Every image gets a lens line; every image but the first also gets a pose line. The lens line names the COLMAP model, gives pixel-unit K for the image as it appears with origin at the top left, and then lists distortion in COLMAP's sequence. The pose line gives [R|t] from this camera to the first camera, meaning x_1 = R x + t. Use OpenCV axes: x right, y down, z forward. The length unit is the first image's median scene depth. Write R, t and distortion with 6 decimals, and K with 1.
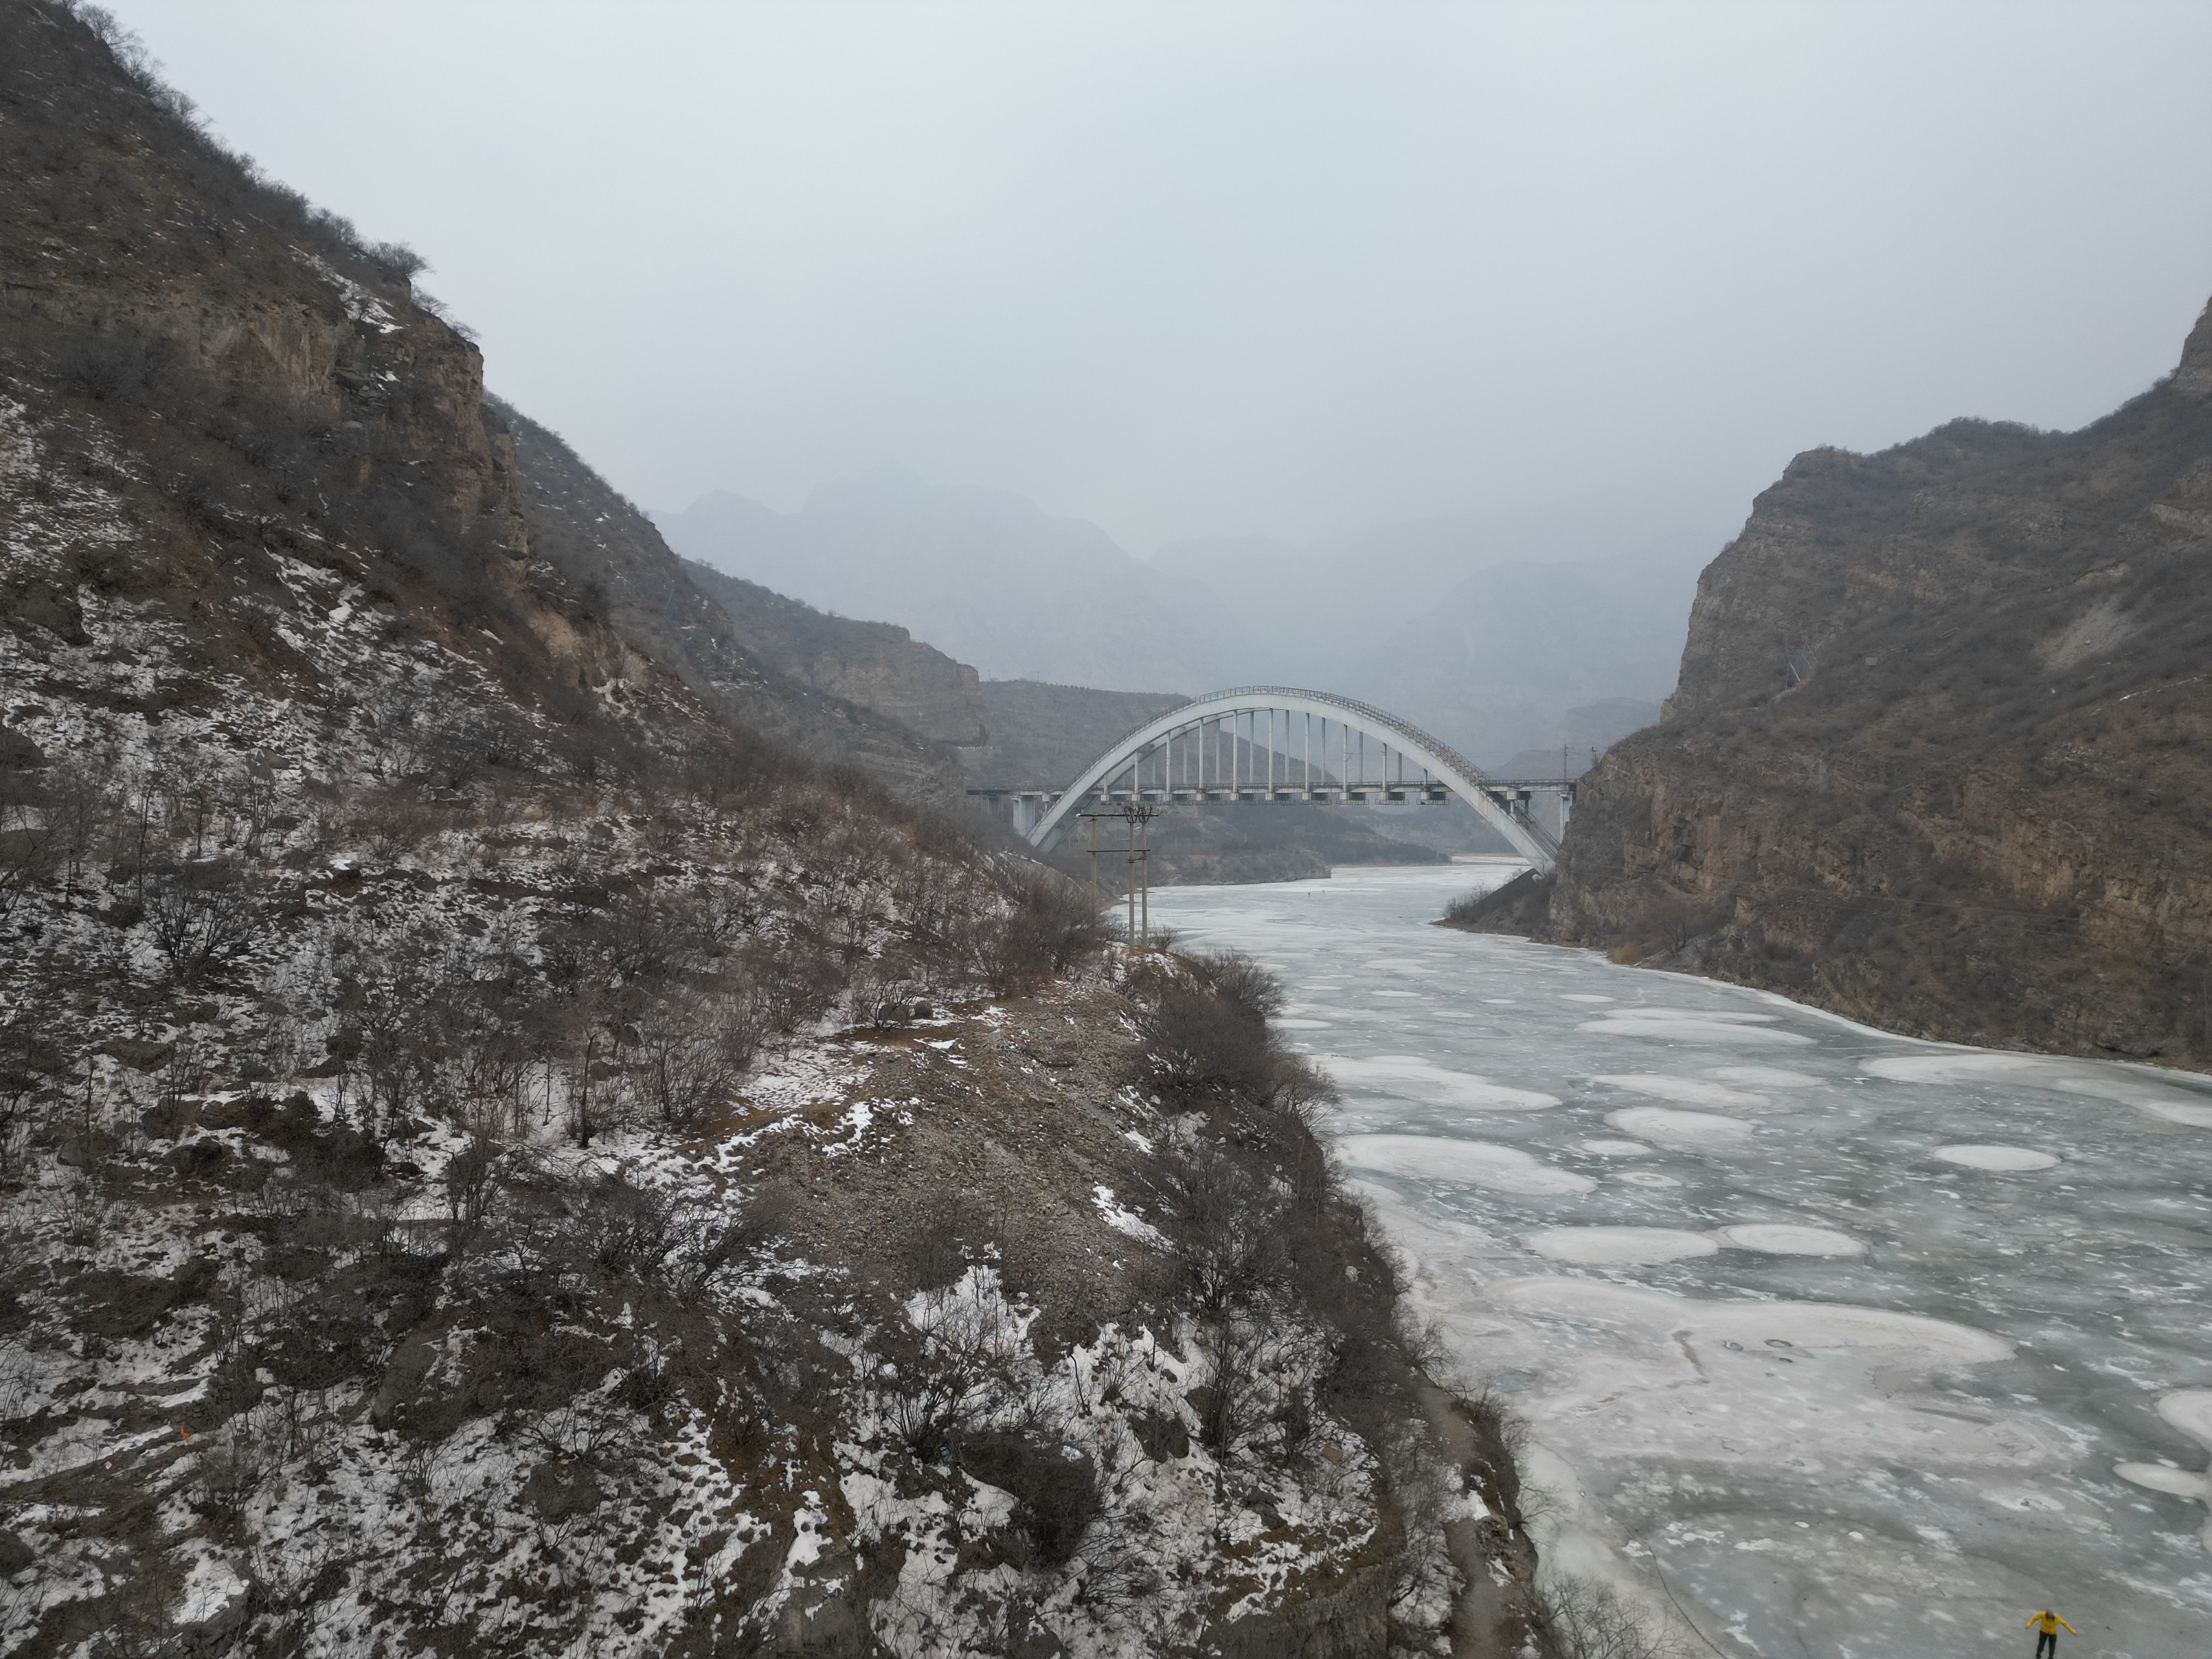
lens RADIAL K [[1529.1, 0, 1102.6], [0, 1529.1, 822.5], [0, 0, 1]] dist [0.085124, -0.079067]
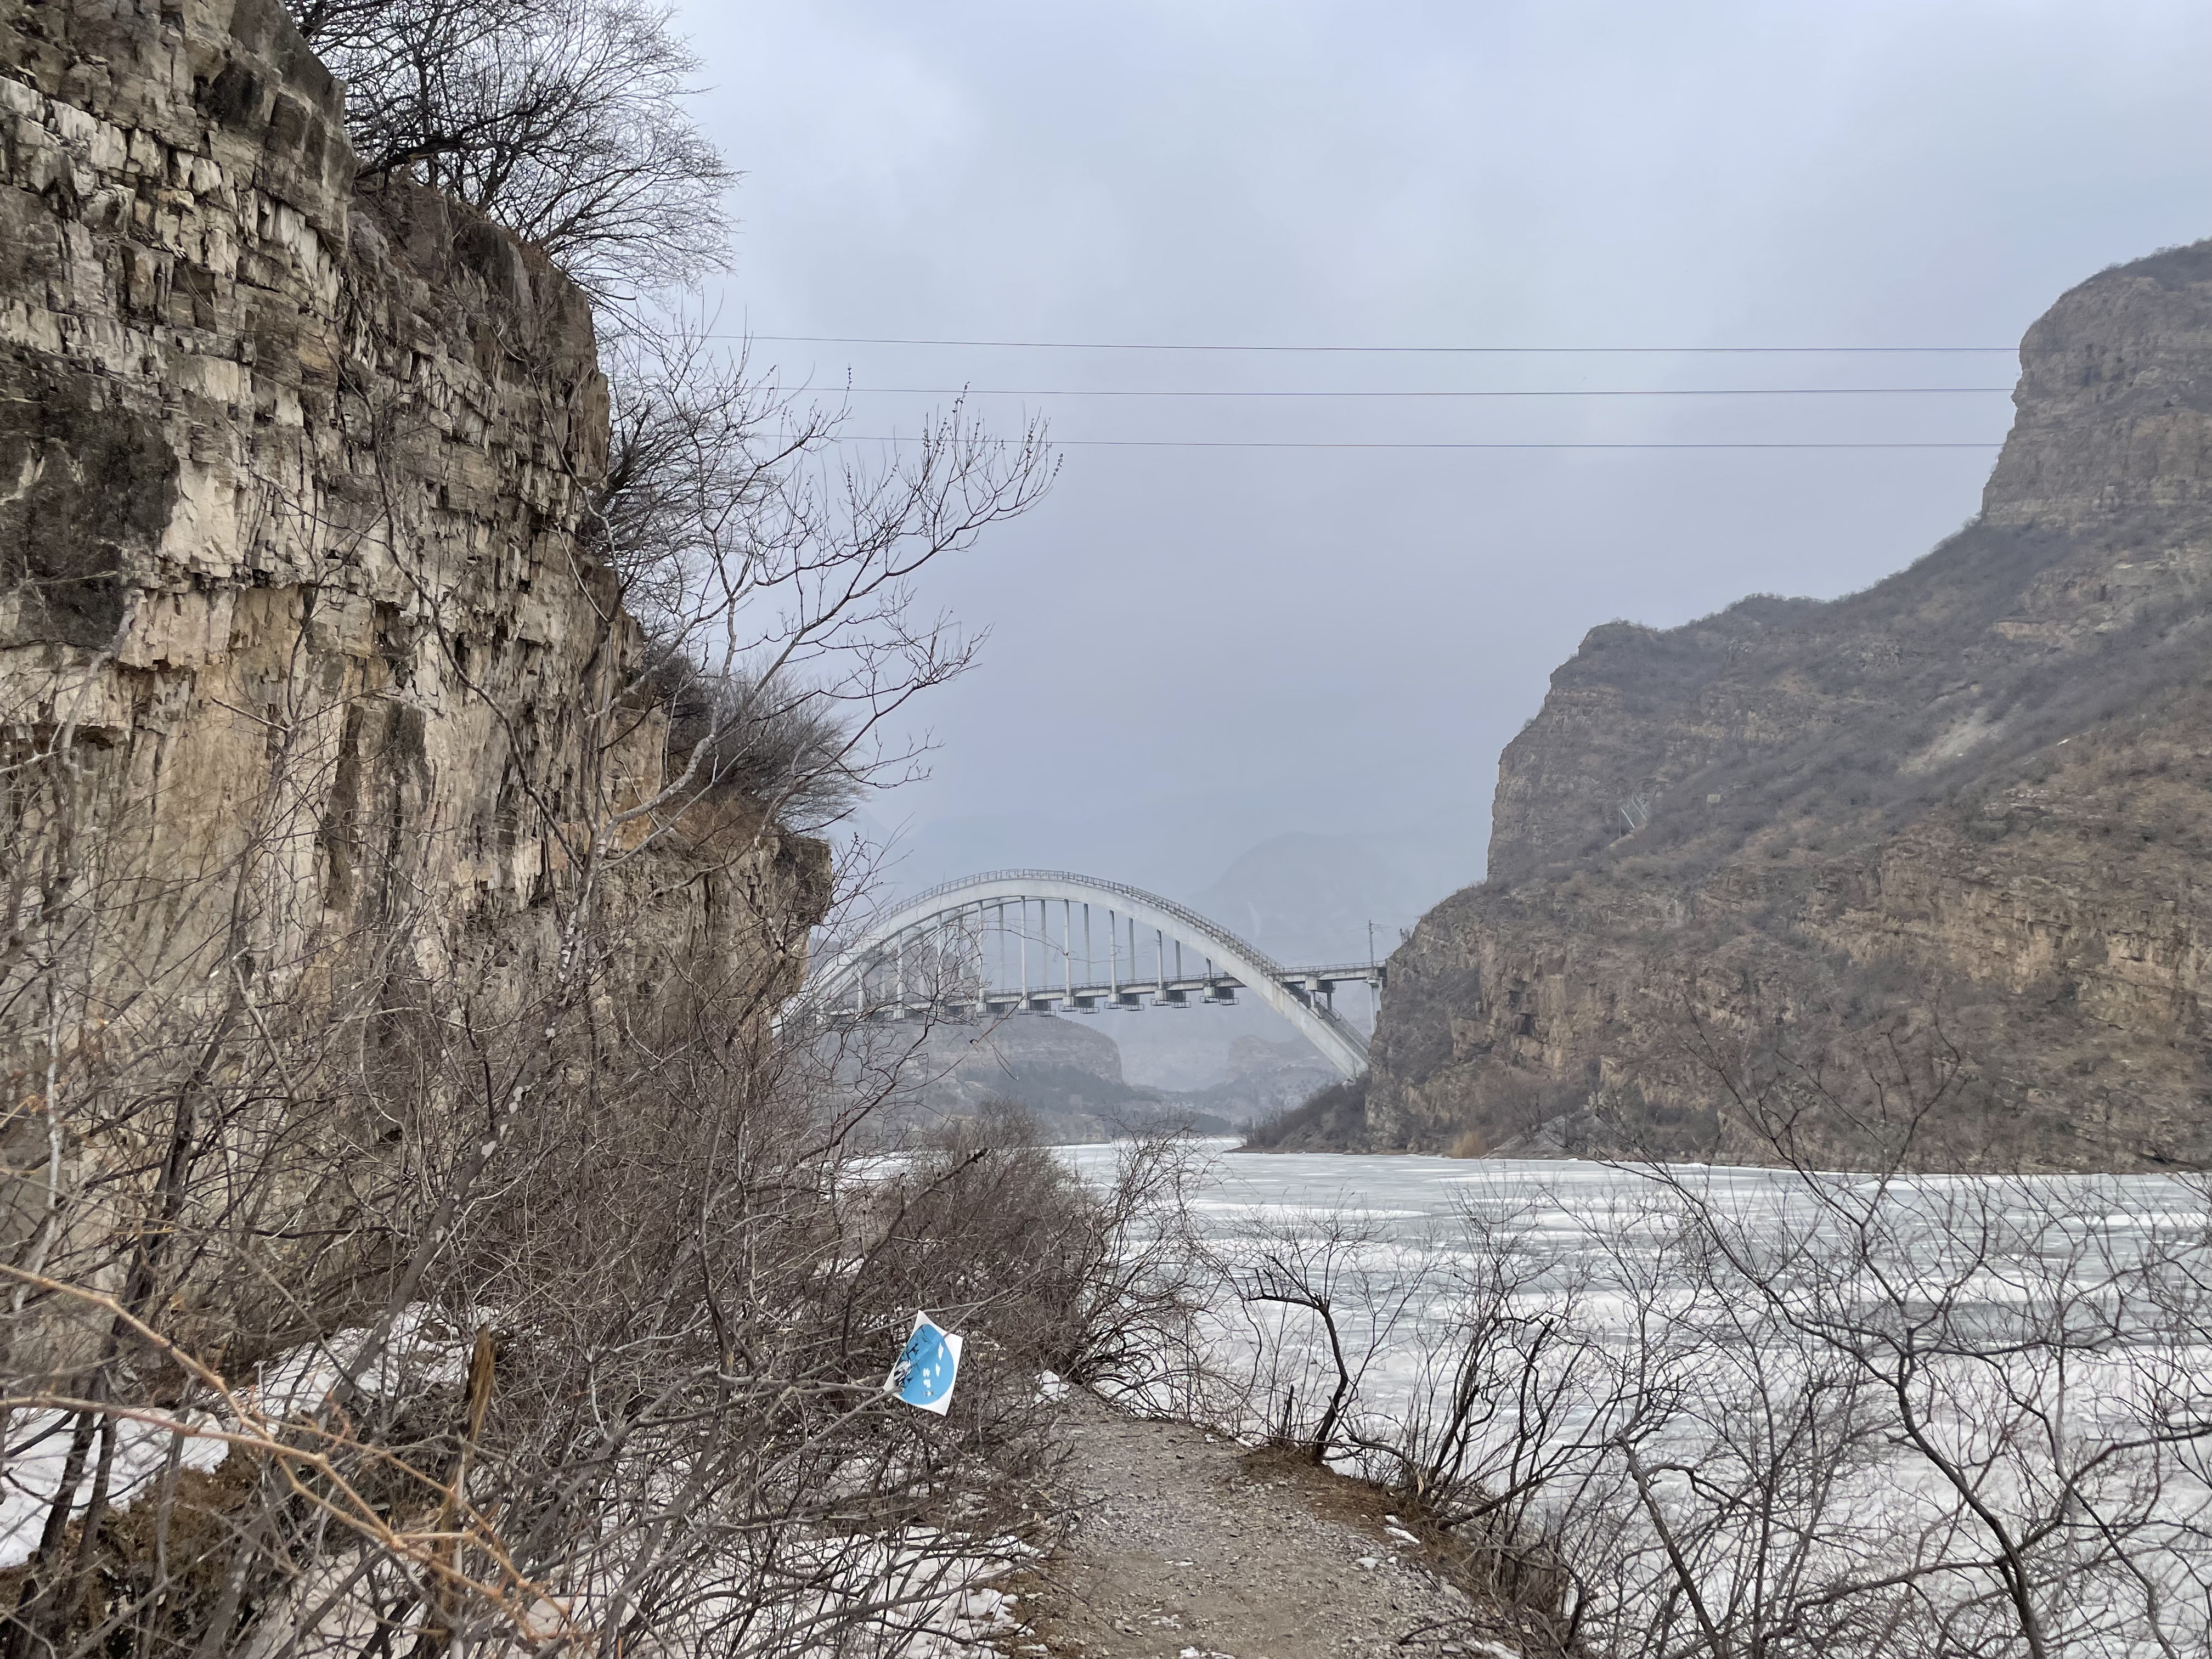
lens RADIAL K [[1649.4, 0, 1077.4], [0, 1649.4, 804.3], [0, 0, 1]] dist [0.092469, -0.117409]
pose [[0.992020, -0.004867, 0.125989, 0.044440], [0.029518, 0.980450, -0.194544, 0.079993], [-0.122579, 0.196710, 0.972769, 0.194844]]
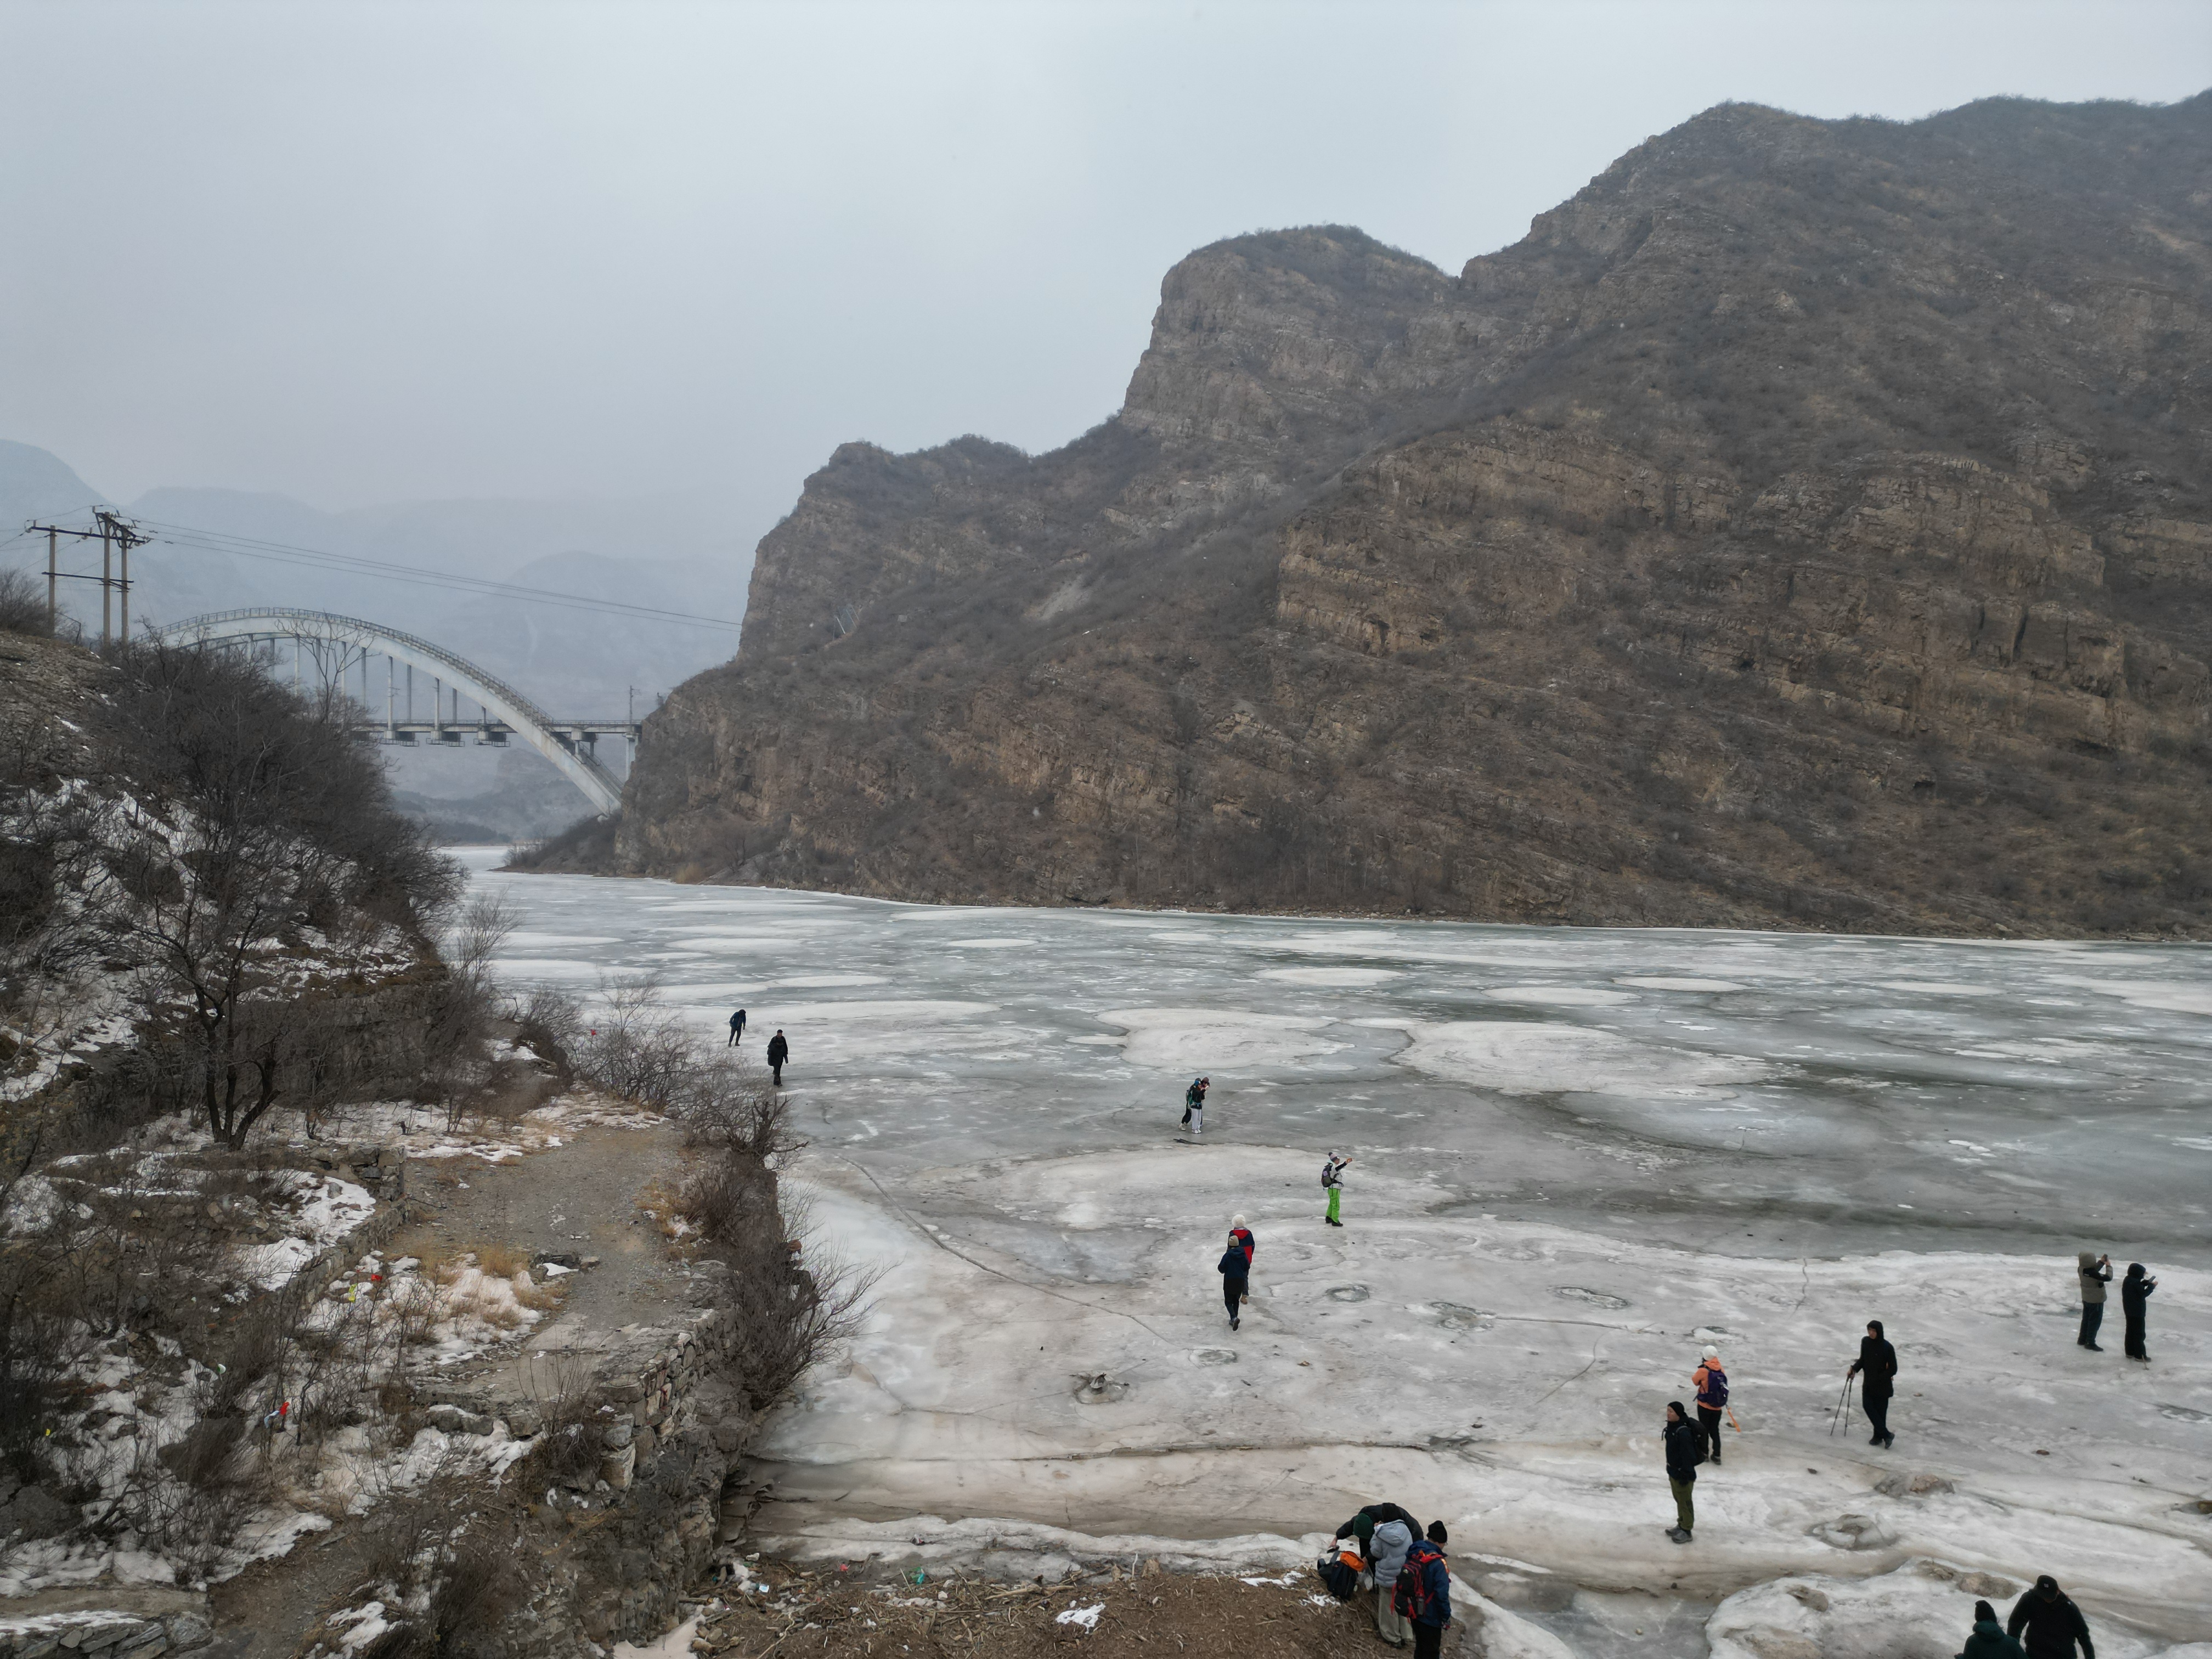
lens RADIAL K [[1529.1, 0, 1100.0], [0, 1529.1, 820.8], [0, 0, 1]] dist [0.085124, -0.079067]
pose [[0.833145, 0.002455, 0.553048, -0.000200], [0.000091, 0.999990, -0.004575, 0.058661], [-0.553054, 0.003862, 0.833137, -0.005135]]
